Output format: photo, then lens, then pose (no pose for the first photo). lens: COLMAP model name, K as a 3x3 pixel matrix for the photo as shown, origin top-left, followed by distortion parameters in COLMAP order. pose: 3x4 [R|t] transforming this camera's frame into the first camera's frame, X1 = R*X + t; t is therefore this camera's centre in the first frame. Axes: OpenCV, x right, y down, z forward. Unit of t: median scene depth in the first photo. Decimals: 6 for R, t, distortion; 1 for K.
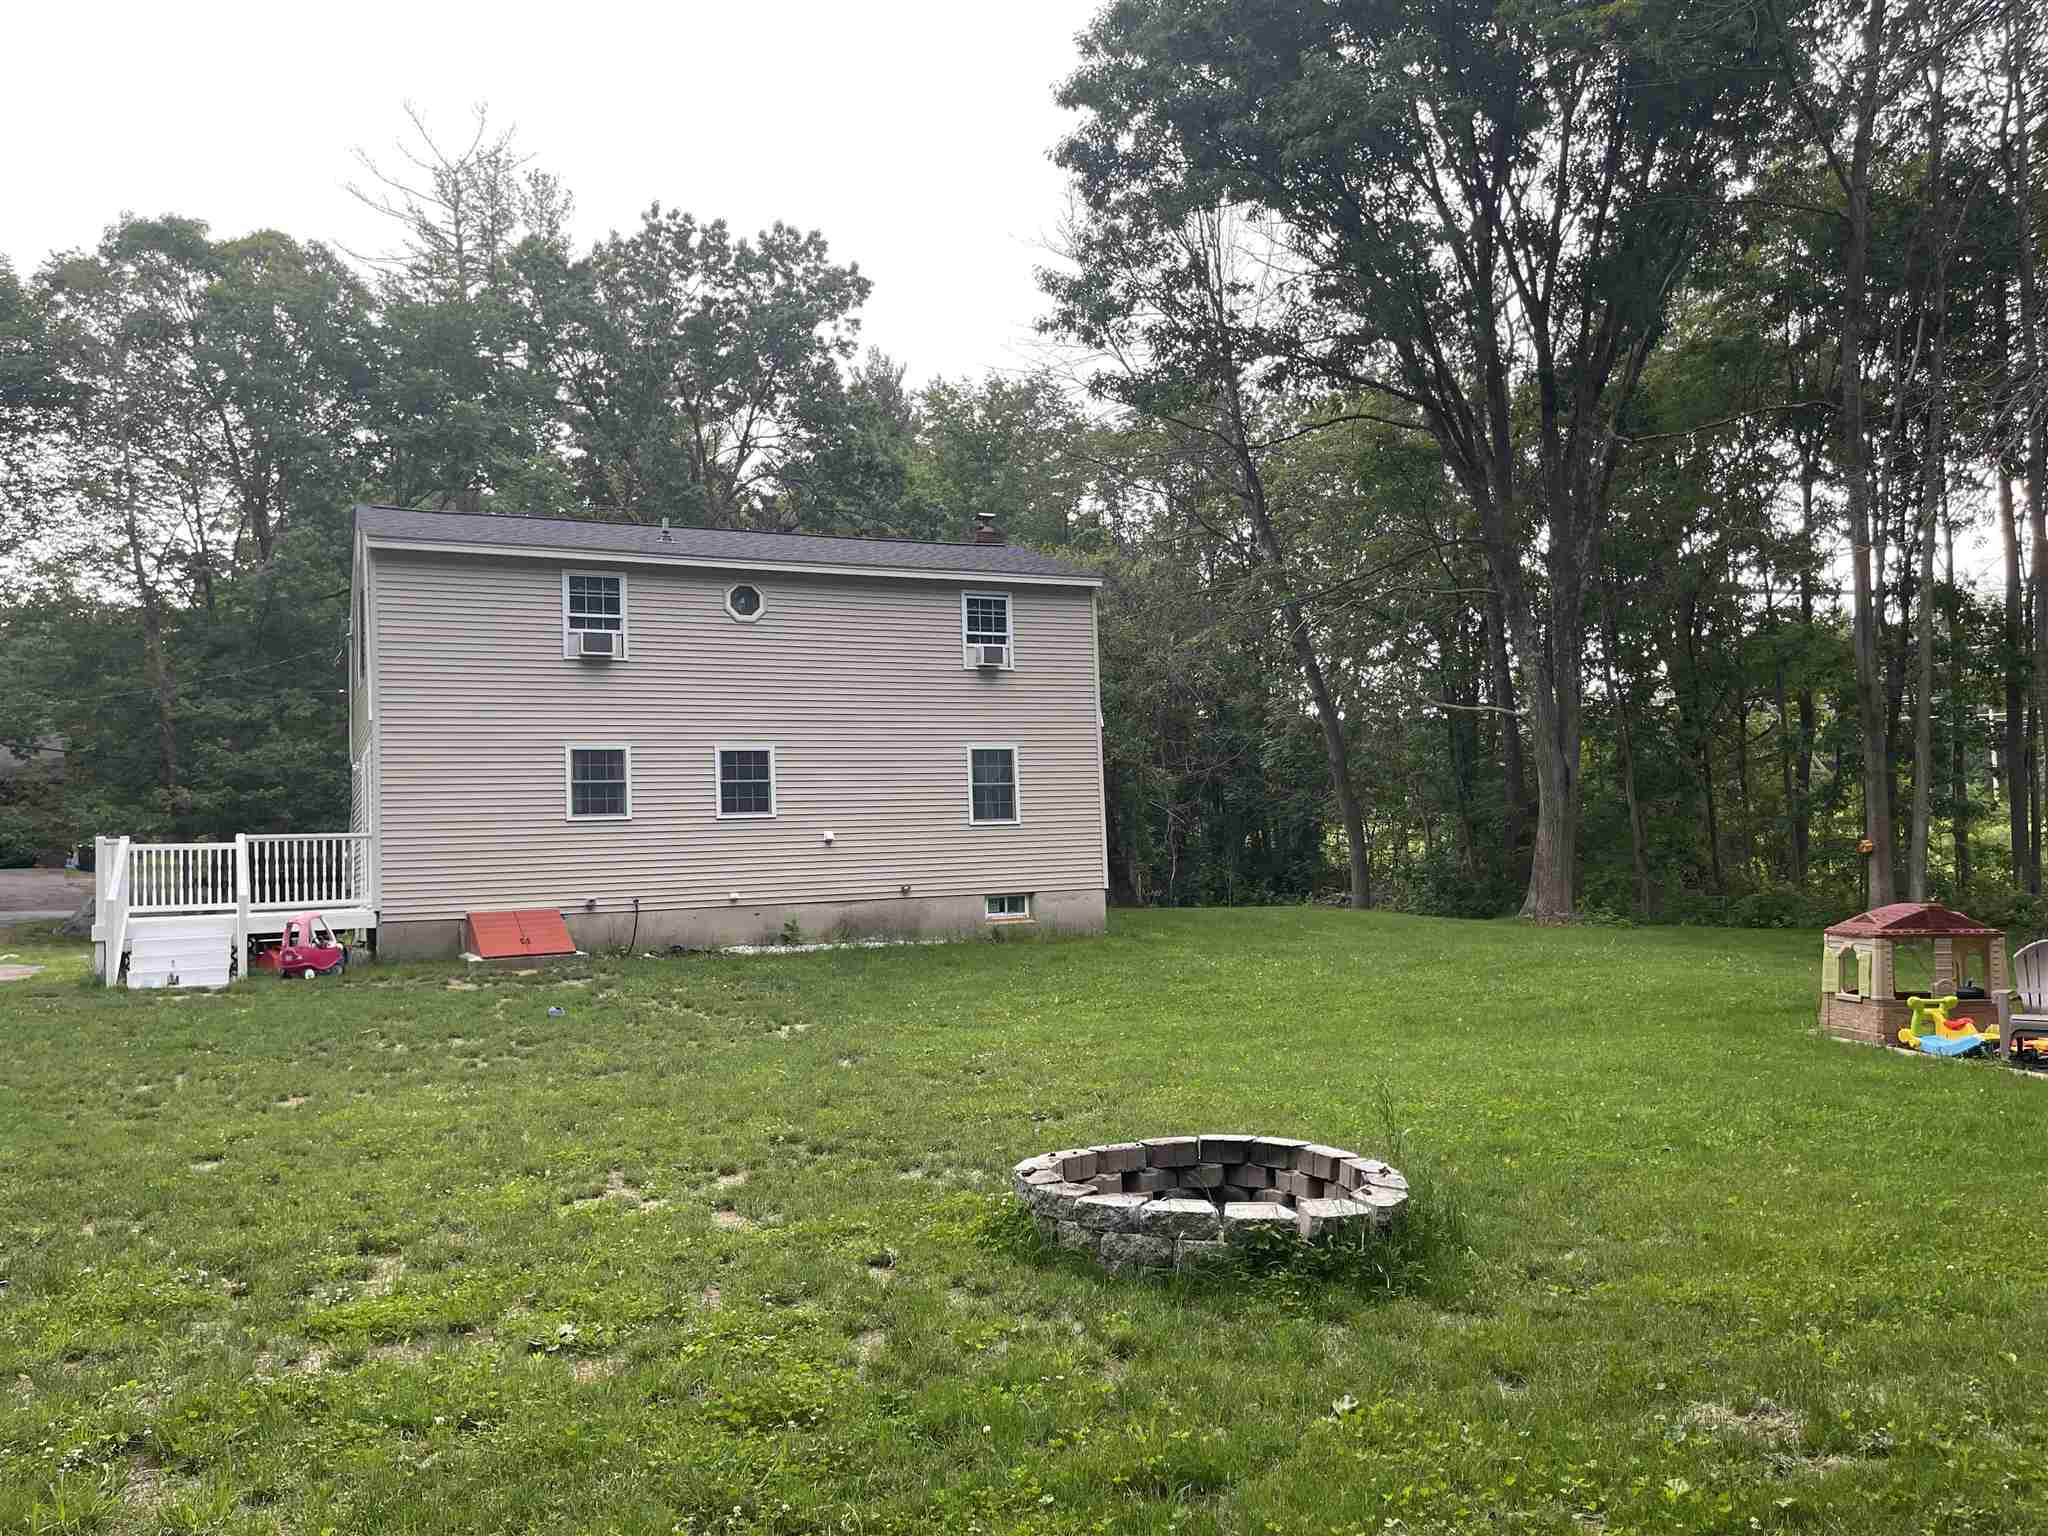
lens RADIAL K [[1563.5, 0, 1028.9], [0, 1563.5, 767.5], [0, 0, 1]] dist [0.074272, -0.085078]
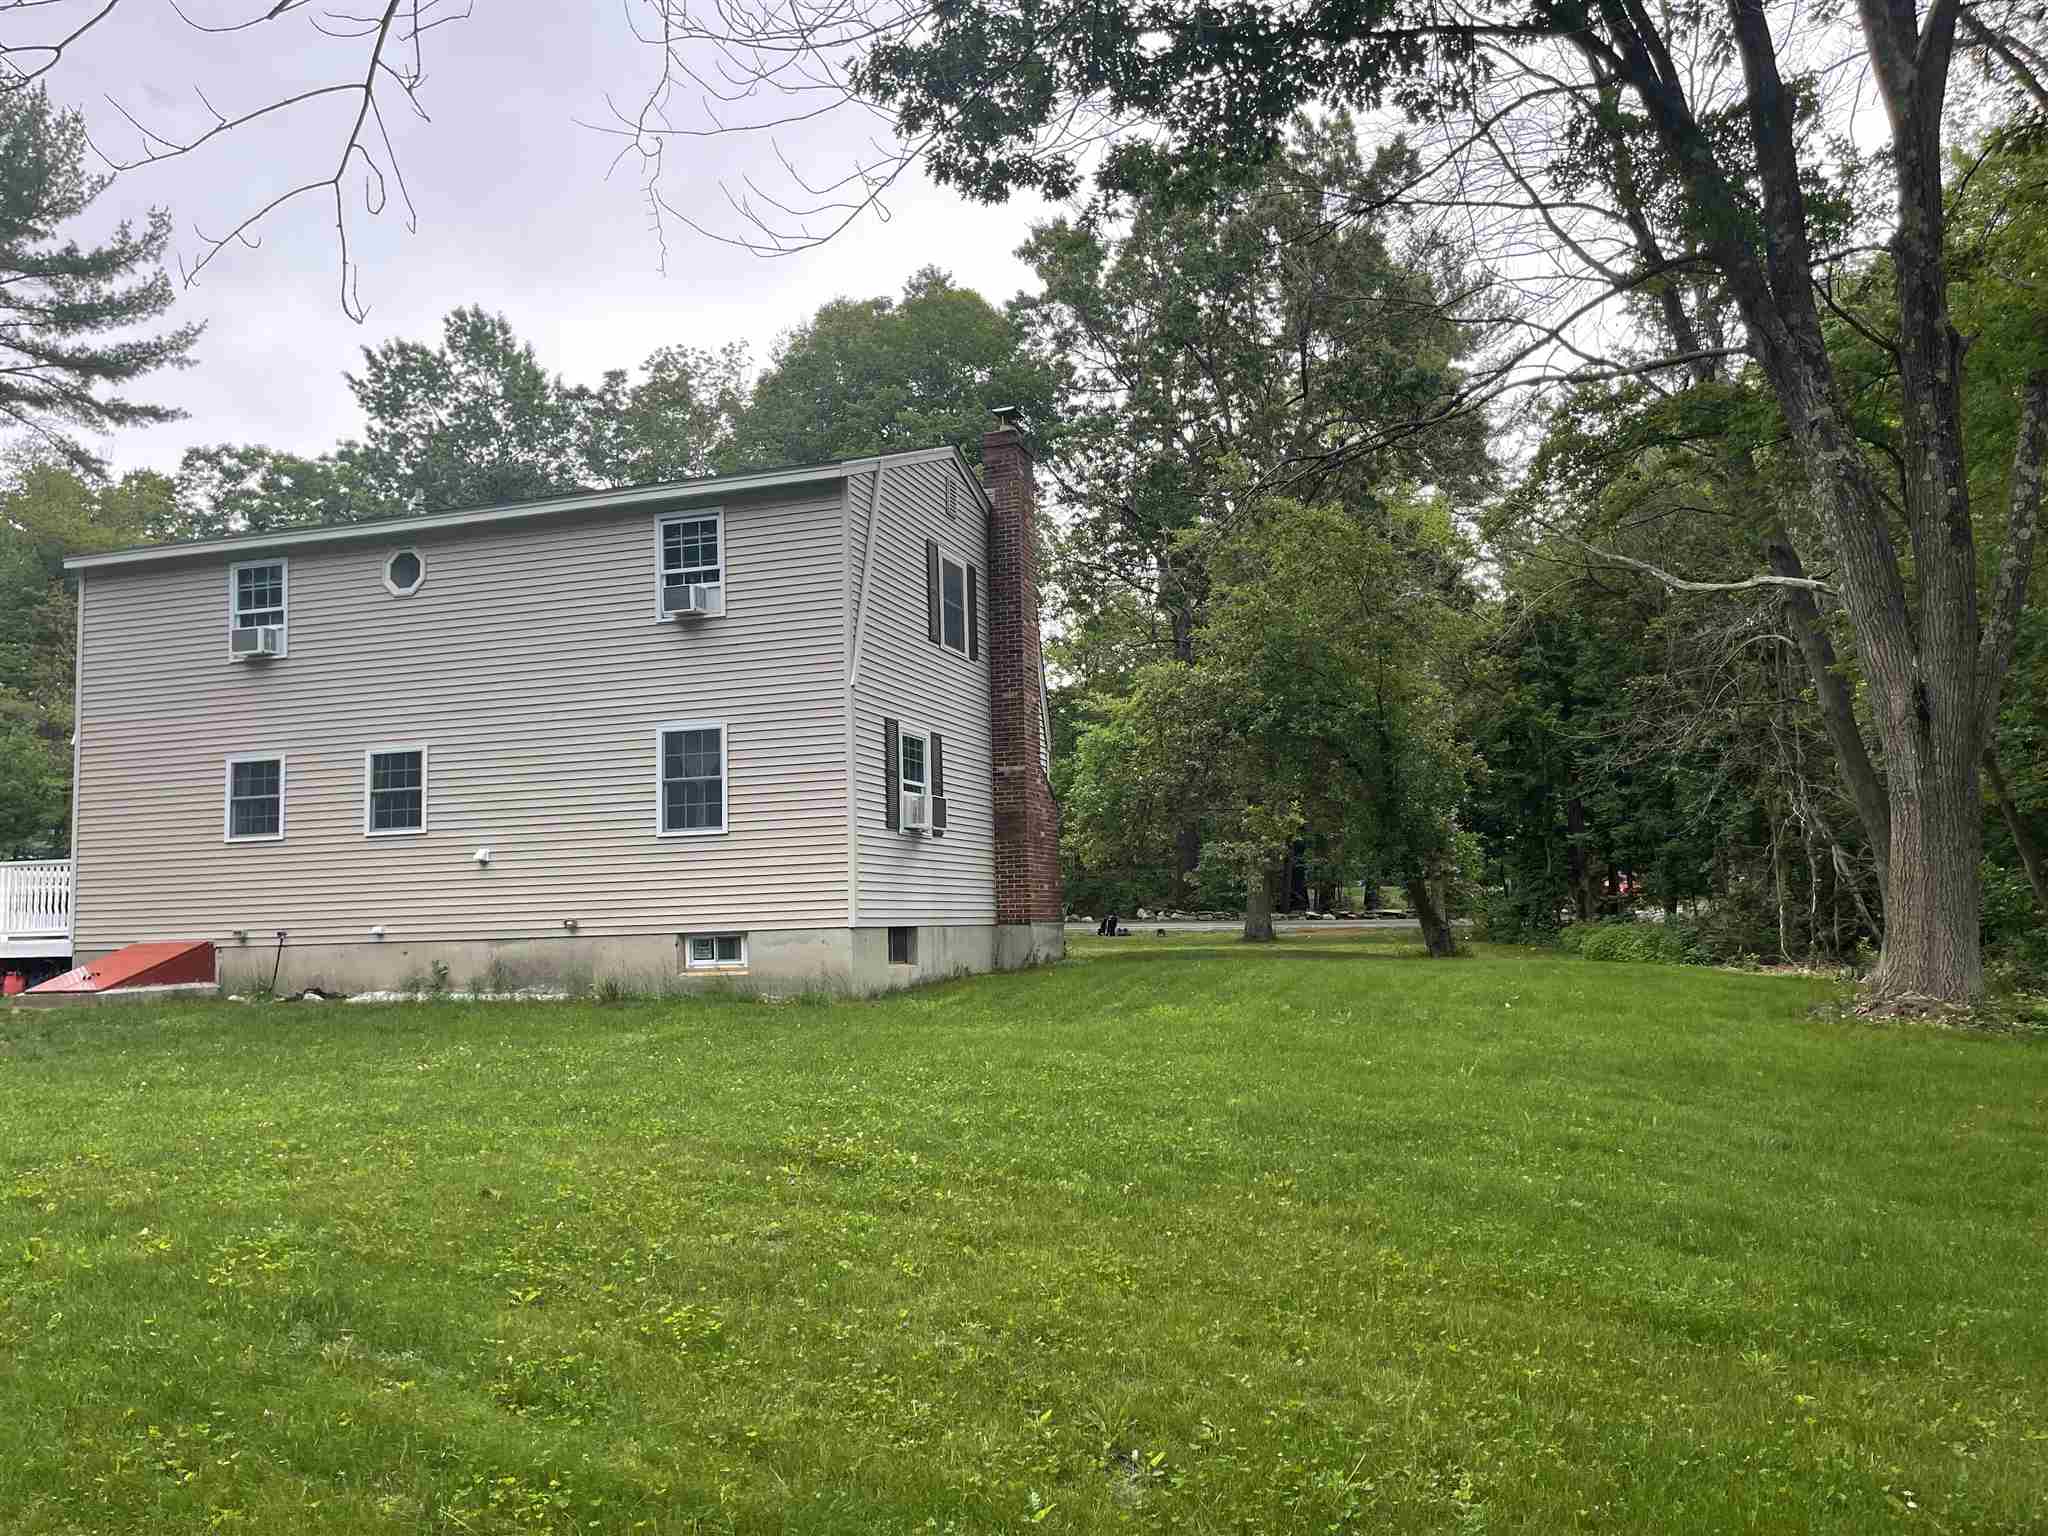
lens RADIAL K [[1563.5, 0, 1028.9], [0, 1563.5, 767.5], [0, 0, 1]] dist [0.074272, -0.085078]
pose [[0.705730, -0.034722, -0.707630, 0.626988], [0.055963, 0.998410, 0.006823, 0.009706], [0.706268, -0.044417, 0.706550, 0.636737]]
